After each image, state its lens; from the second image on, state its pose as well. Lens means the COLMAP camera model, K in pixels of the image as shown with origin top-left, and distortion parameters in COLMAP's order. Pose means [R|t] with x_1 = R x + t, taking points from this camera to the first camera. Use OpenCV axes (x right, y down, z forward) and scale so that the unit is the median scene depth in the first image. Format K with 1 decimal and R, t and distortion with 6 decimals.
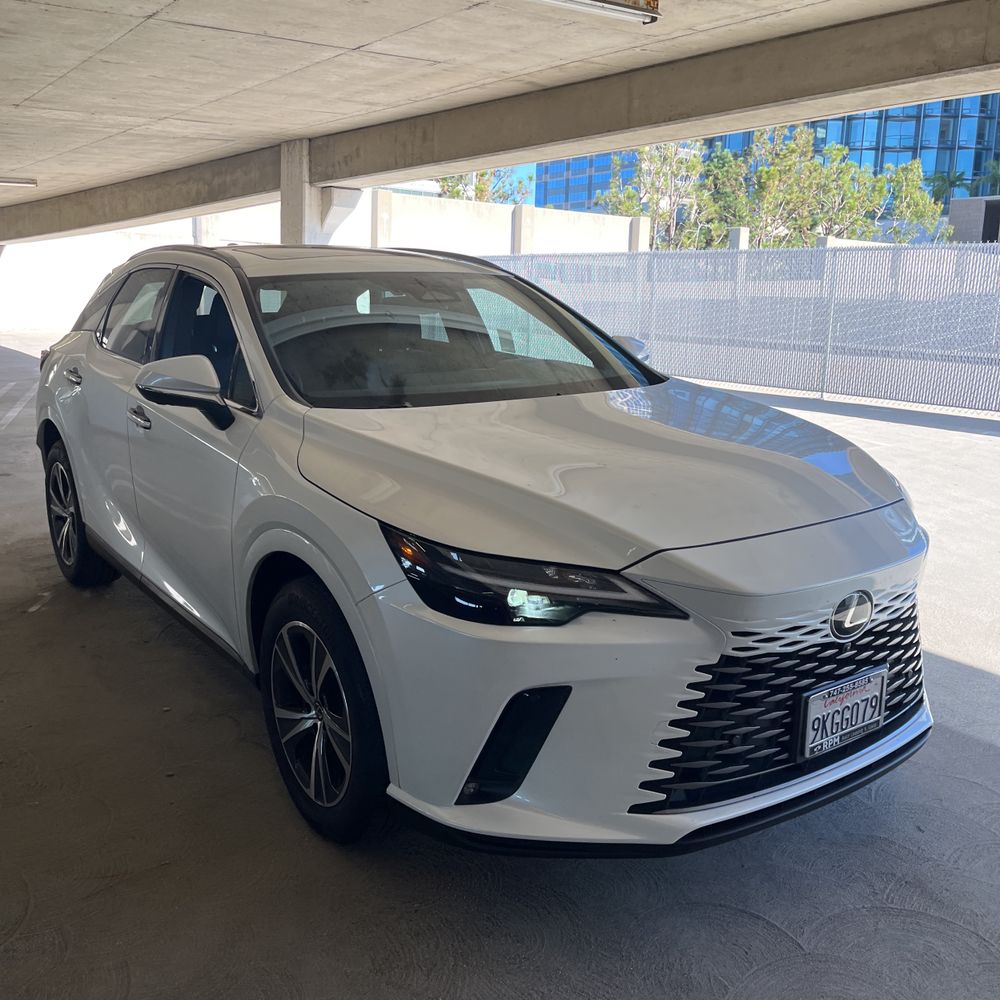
lens RADIAL K [[1017.9, 0, 482.7], [0, 1017.9, 496.9], [0, 0, 1]] dist [0.014319, 0.000000]
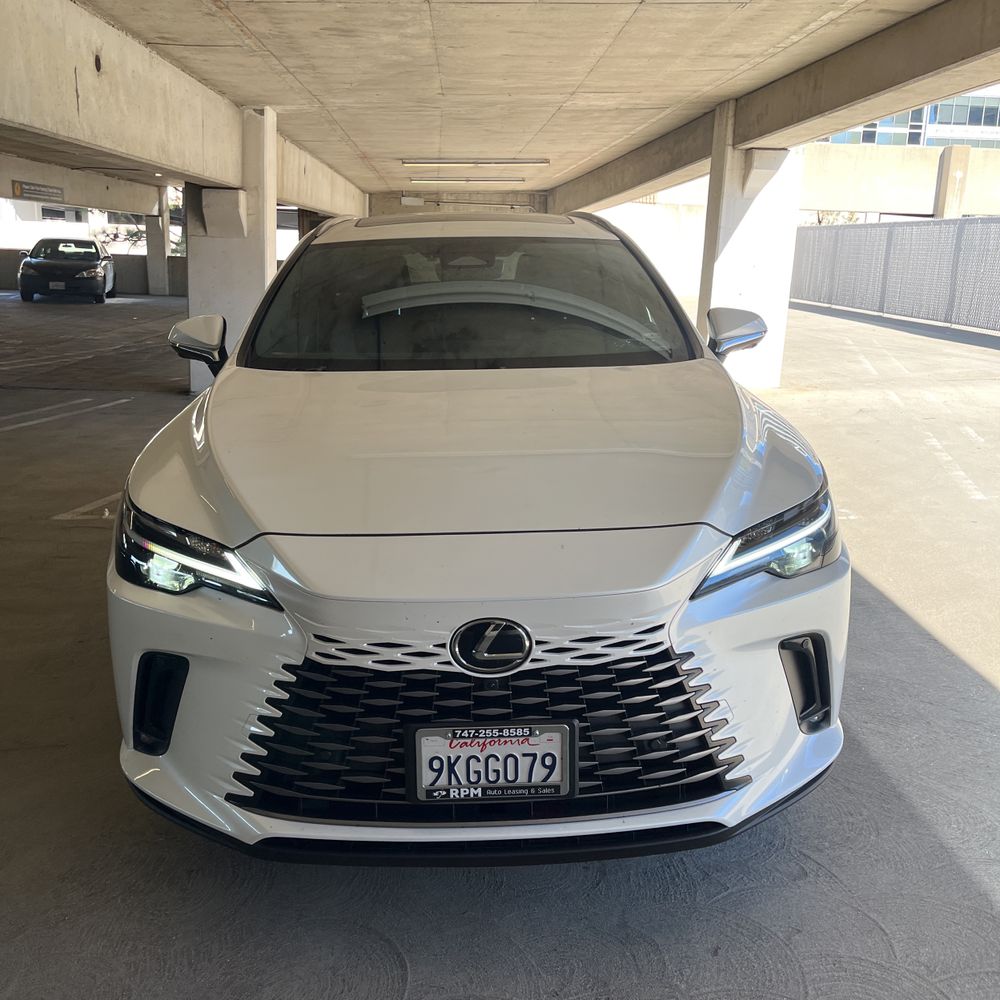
lens RADIAL K [[1017.9, 0, 496.8], [0, 1017.9, 494.2], [0, 0, 1]] dist [0.014319, 0.000000]
pose [[0.838960, 0.116938, -0.531481, 0.395555], [-0.103341, 0.993103, 0.055380, -0.026613], [0.534291, 0.008462, 0.845258, 0.152388]]
